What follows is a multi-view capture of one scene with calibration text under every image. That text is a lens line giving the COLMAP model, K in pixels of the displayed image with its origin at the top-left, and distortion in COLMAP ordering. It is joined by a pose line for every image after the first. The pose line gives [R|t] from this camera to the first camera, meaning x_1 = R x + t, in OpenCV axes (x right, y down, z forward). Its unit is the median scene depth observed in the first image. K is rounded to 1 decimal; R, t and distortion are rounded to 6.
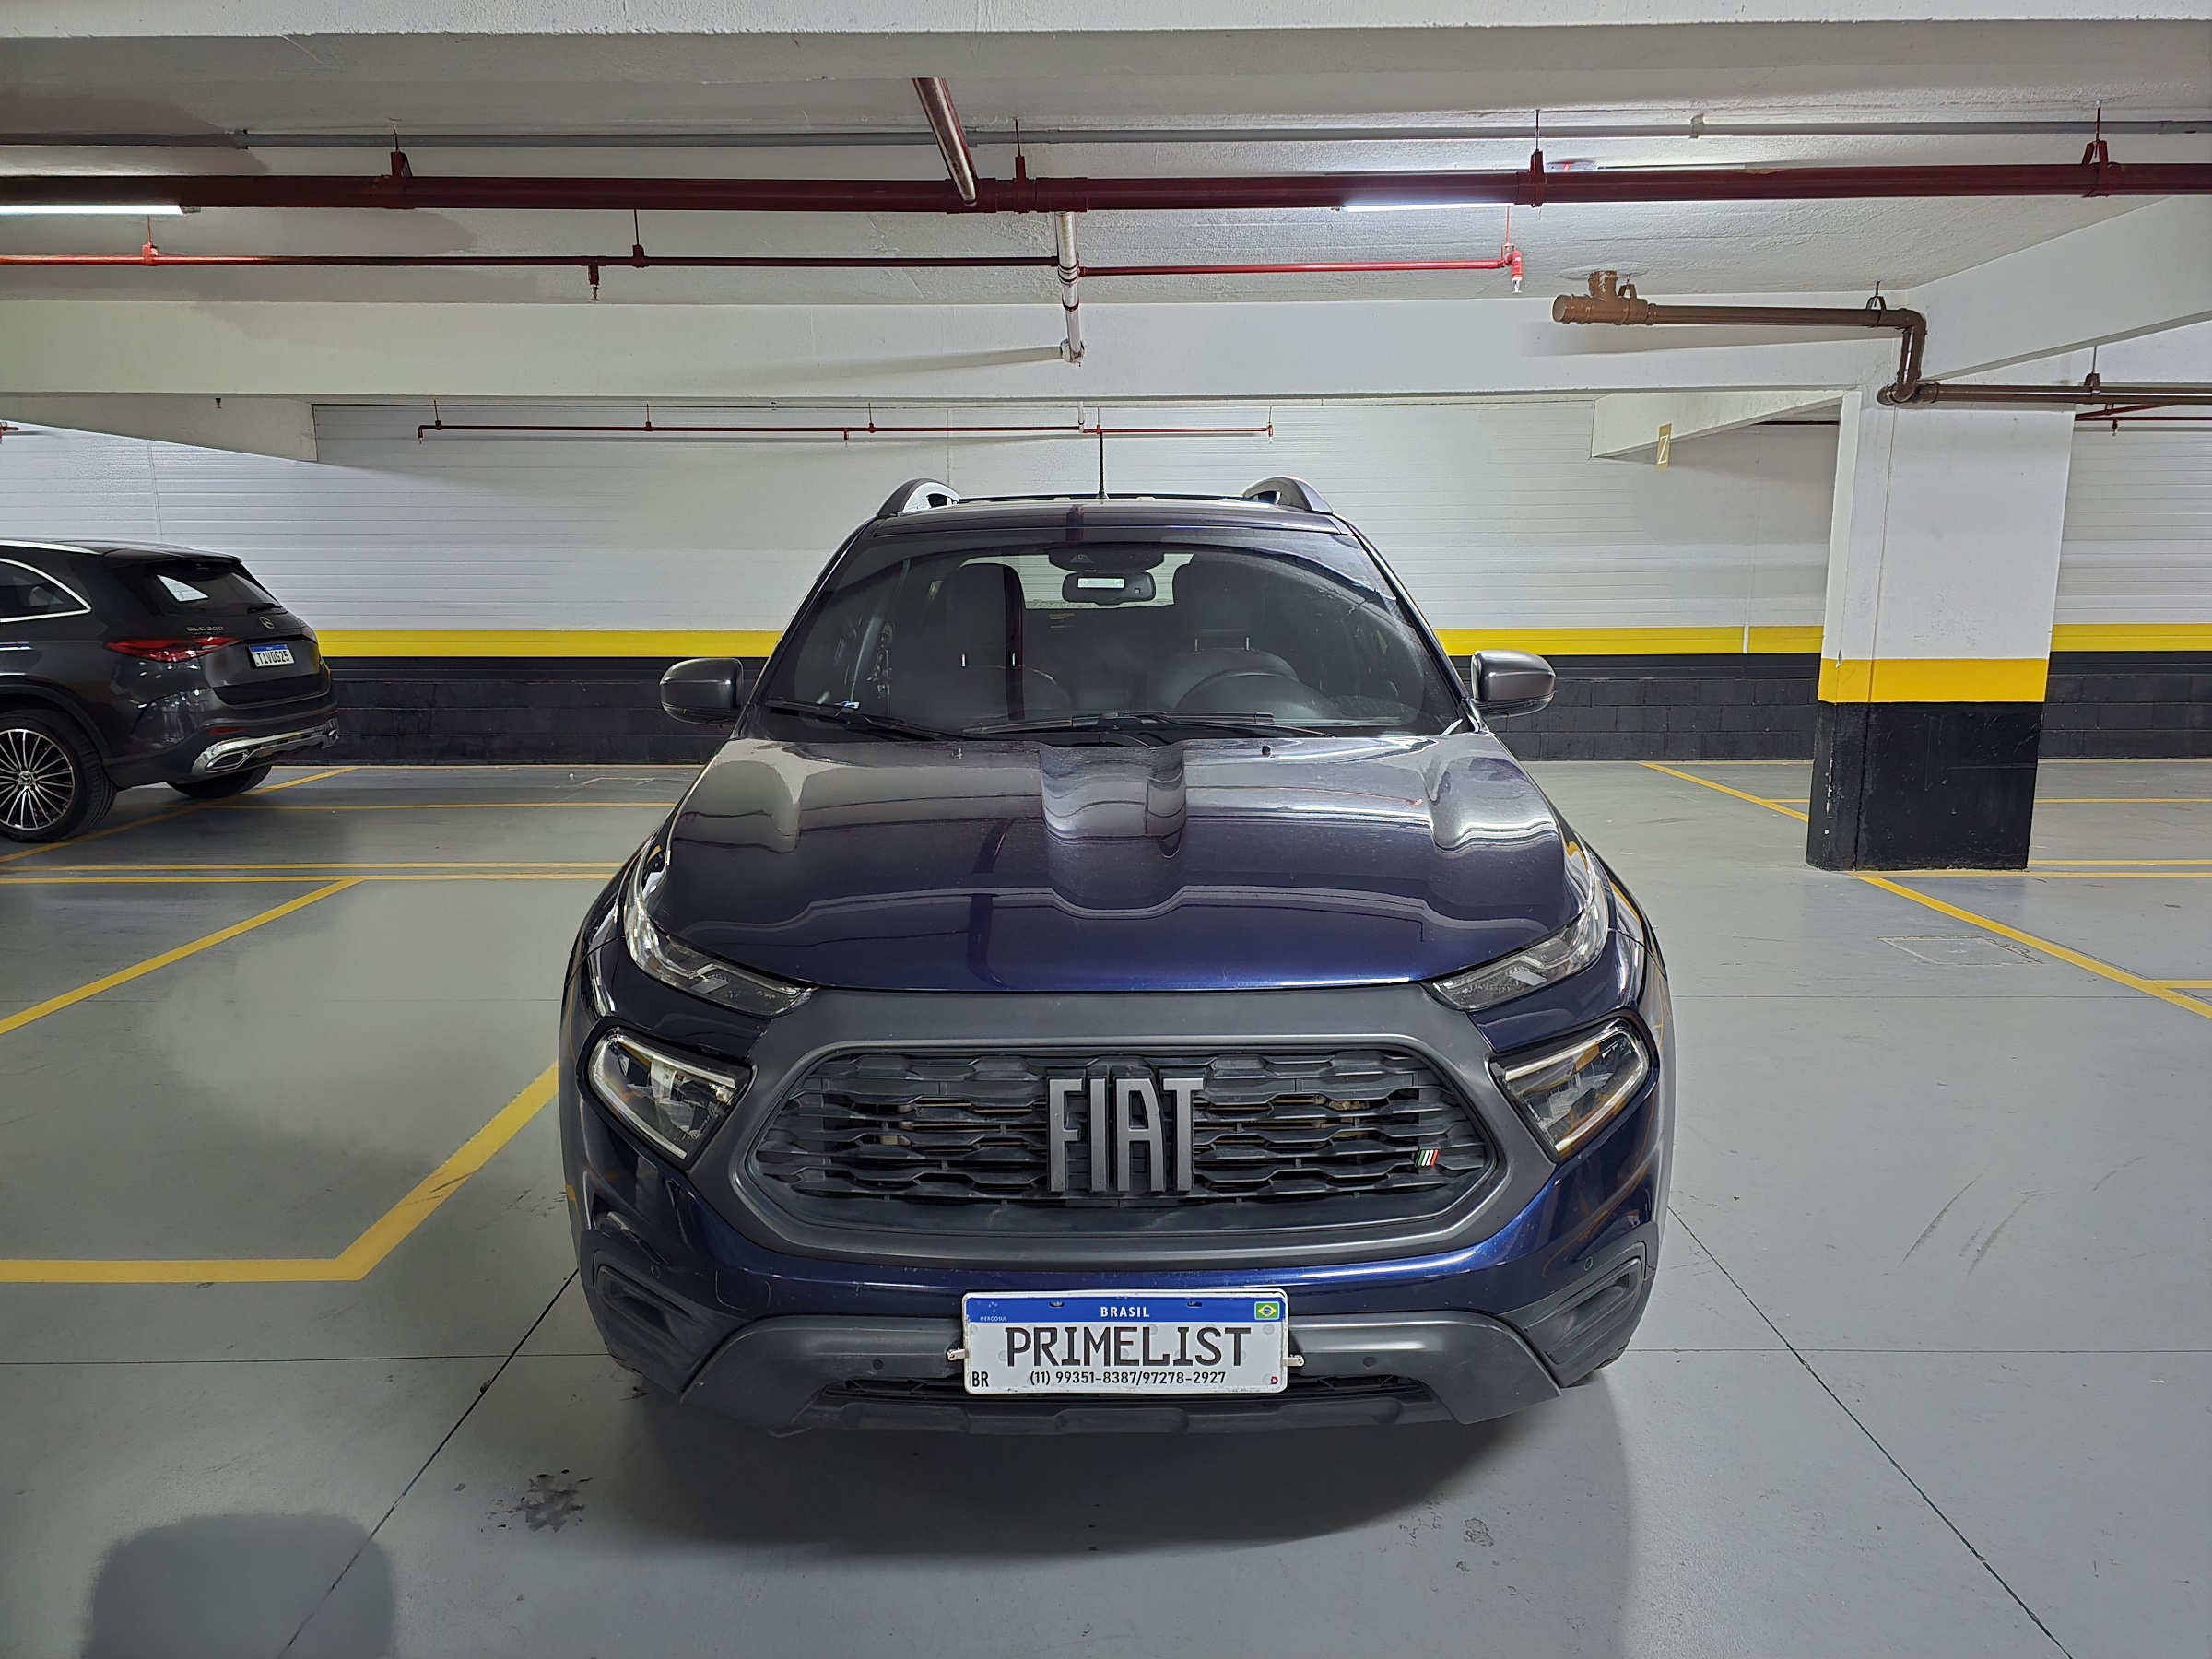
lens RADIAL K [[1517.4, 0, 1106.2], [0, 1517.4, 806.9], [0, 0, 1]] dist [0.070953, -0.087603]
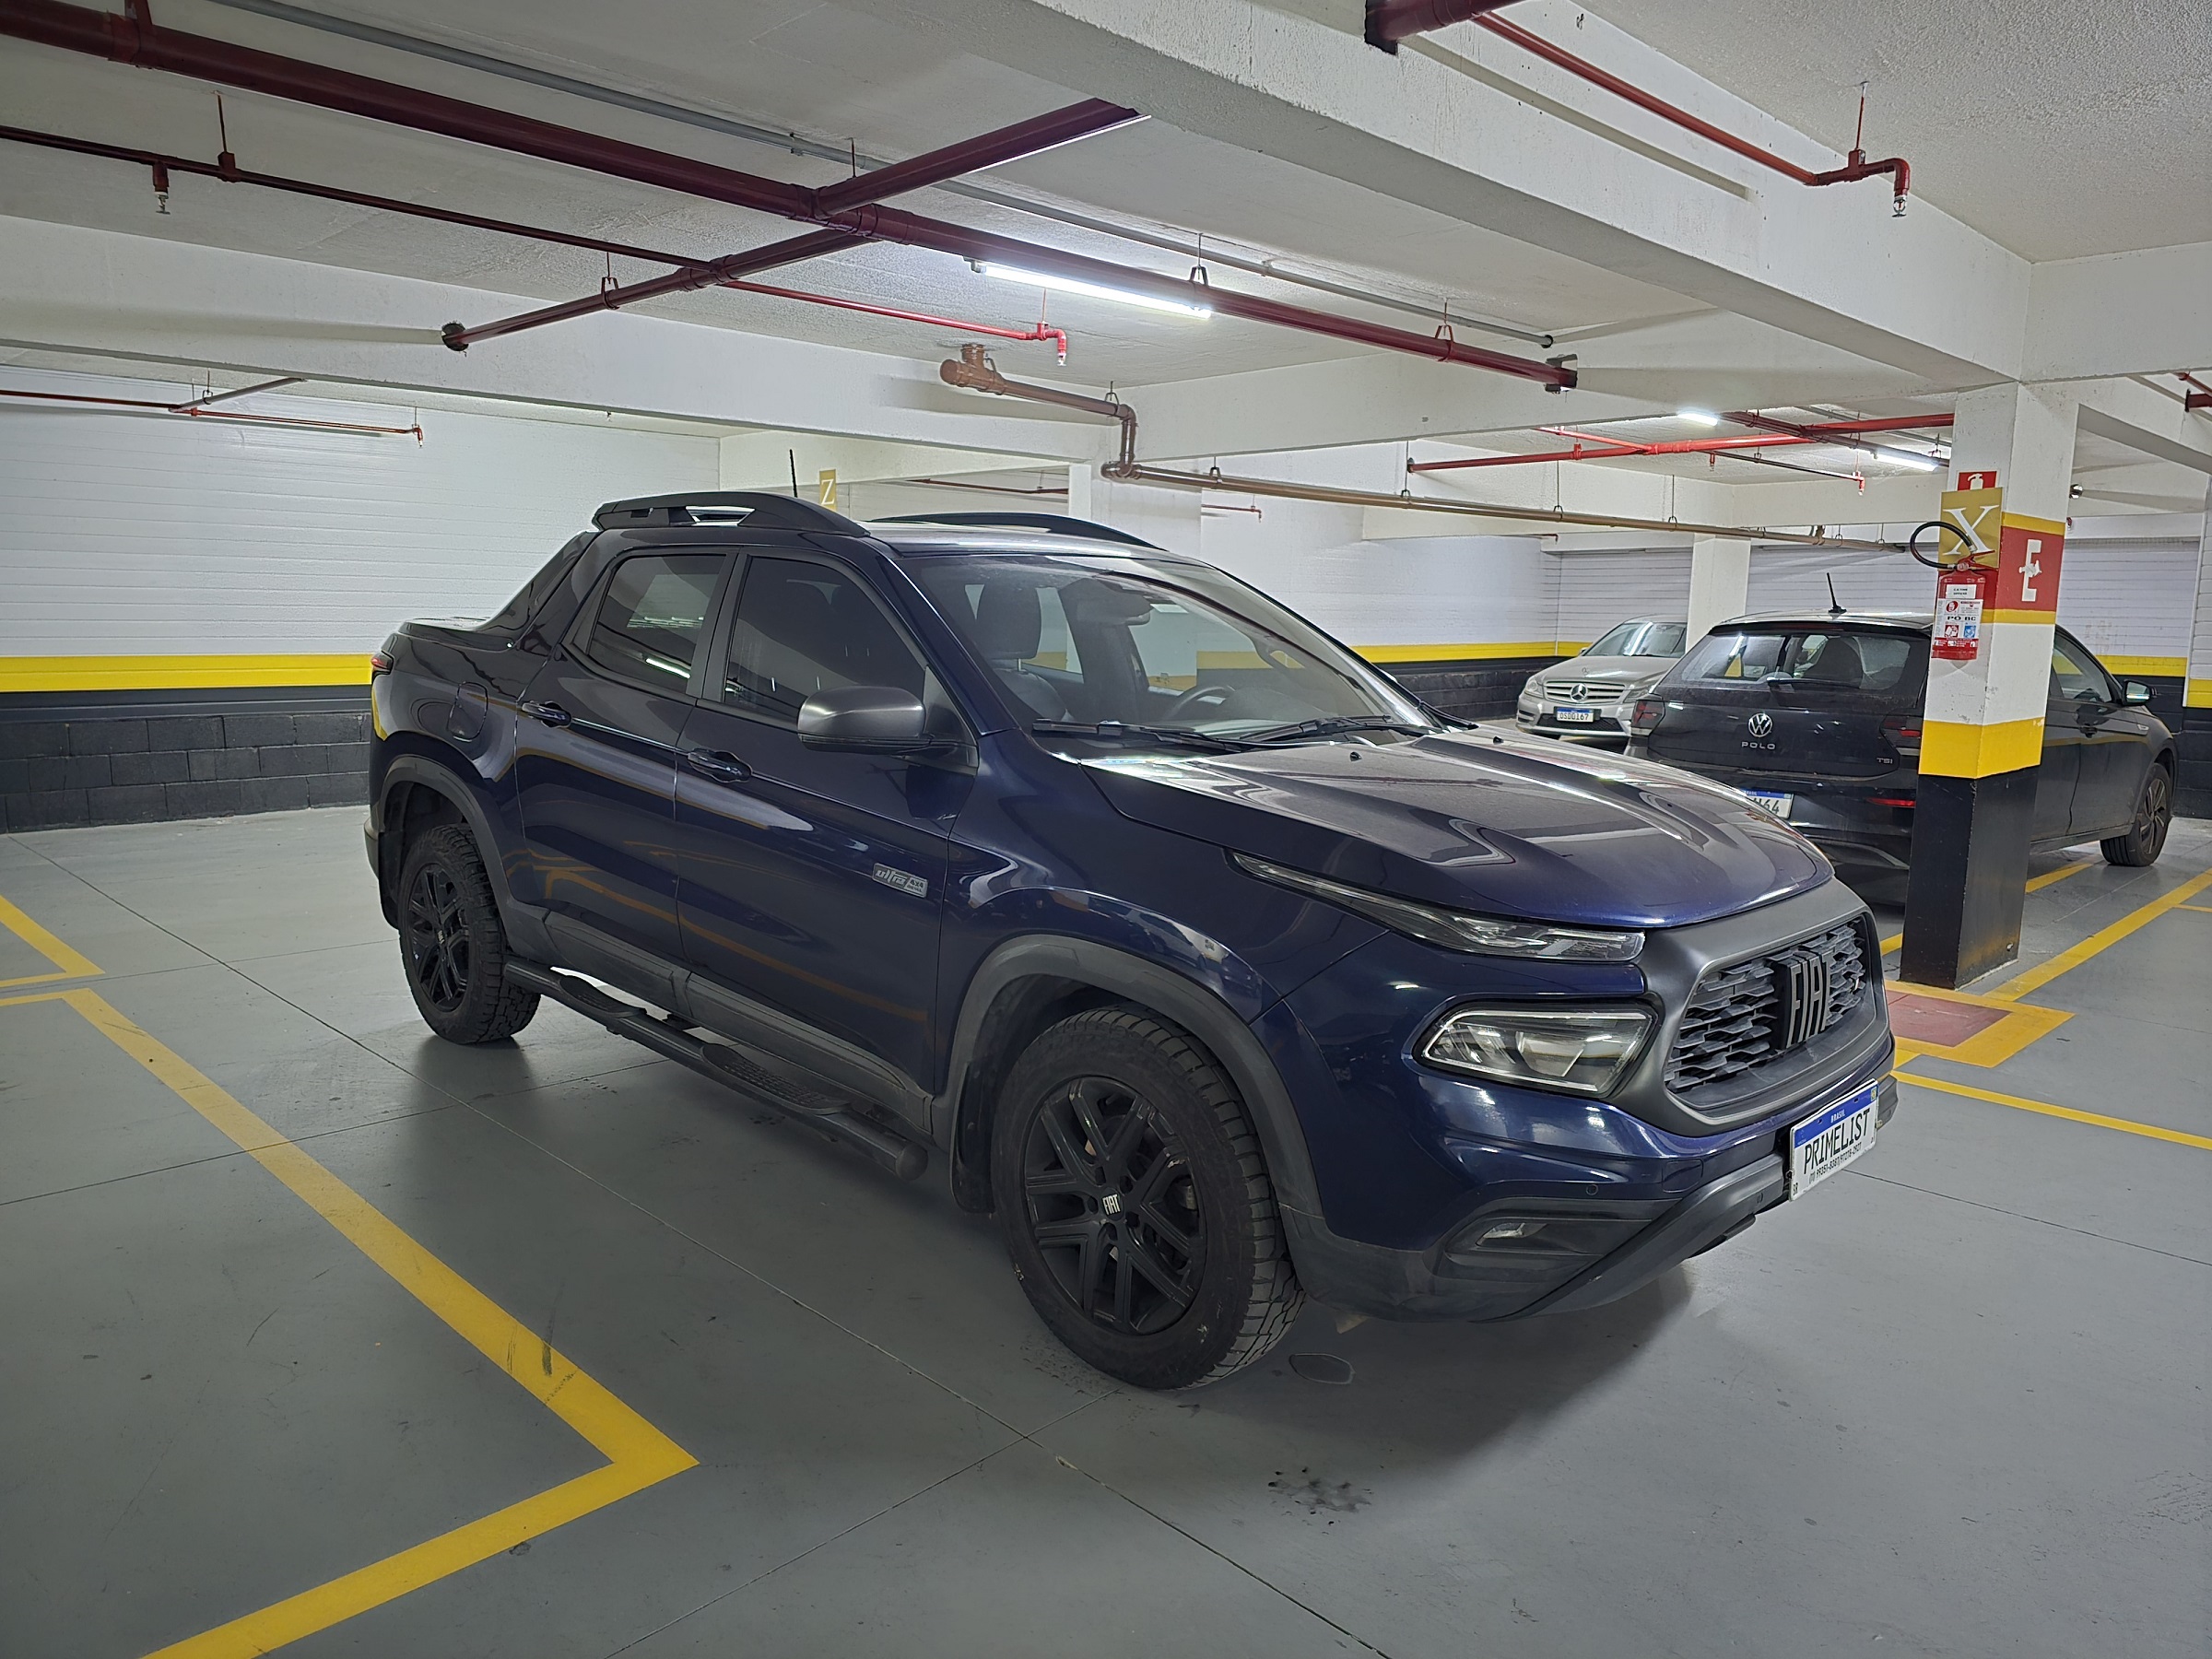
lens RADIAL K [[1517.4, 0, 1106.2], [0, 1517.4, 806.9], [0, 0, 1]] dist [0.070953, -0.087603]
pose [[0.698730, -0.076461, 0.711288, -0.565212], [0.087811, 0.995920, 0.020797, -0.020740], [-0.709976, 0.047927, 0.702593, 0.171033]]
